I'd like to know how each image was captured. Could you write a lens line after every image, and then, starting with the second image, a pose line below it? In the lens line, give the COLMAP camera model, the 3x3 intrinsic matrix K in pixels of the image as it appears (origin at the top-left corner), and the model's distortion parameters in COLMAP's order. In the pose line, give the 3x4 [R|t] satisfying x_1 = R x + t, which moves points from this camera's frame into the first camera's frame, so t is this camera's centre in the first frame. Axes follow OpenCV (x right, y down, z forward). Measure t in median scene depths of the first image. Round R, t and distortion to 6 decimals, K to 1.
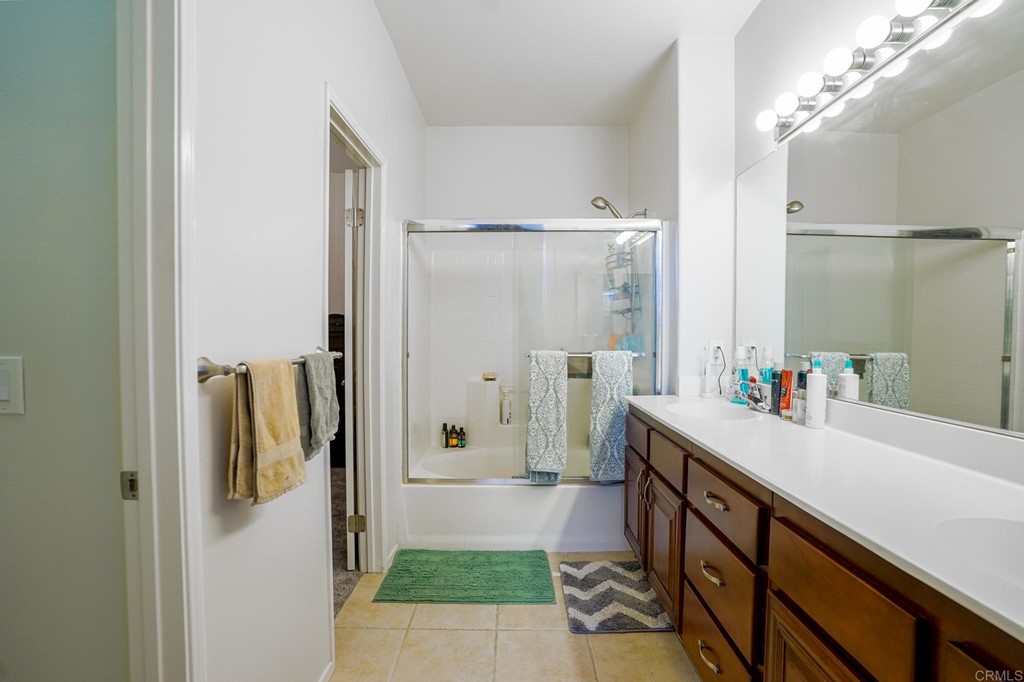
lens RADIAL K [[505.0, 0, 512.0], [0, 505.0, 341.0], [0, 0, 1]] dist [-0.081919, 0.040885]
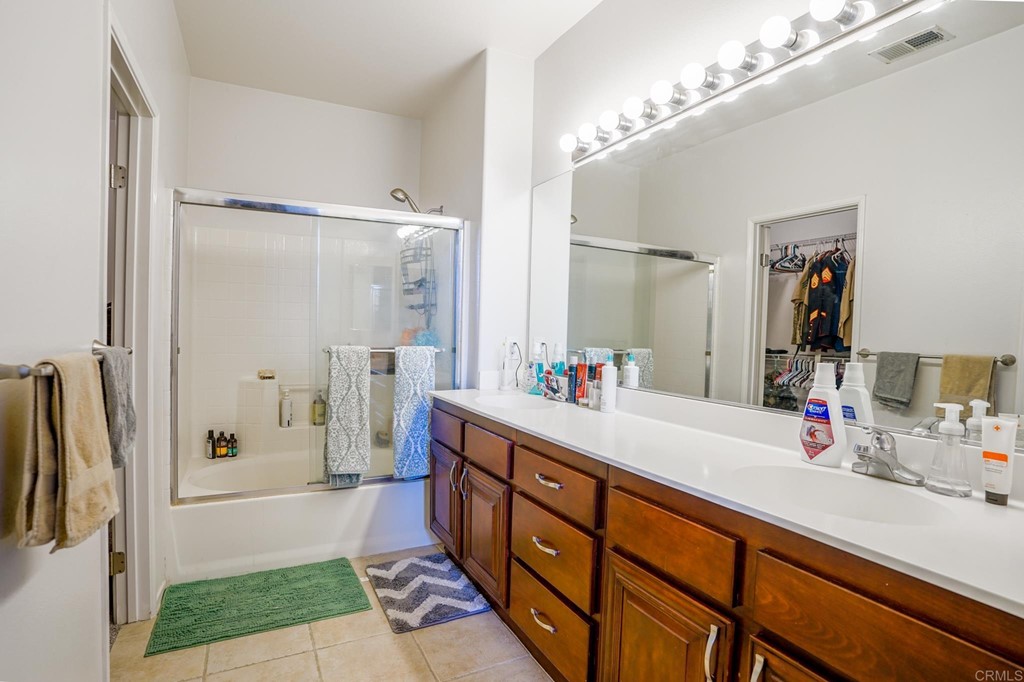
lens RADIAL K [[519.7, 0, 512.0], [0, 519.7, 341.0], [0, 0, 1]] dist [-0.073446, 0.035593]
pose [[0.887687, 0.007549, 0.460385, -0.116866], [-0.012311, 0.999897, 0.007343, -0.000714], [-0.460283, -0.012186, 0.887689, 0.002426]]
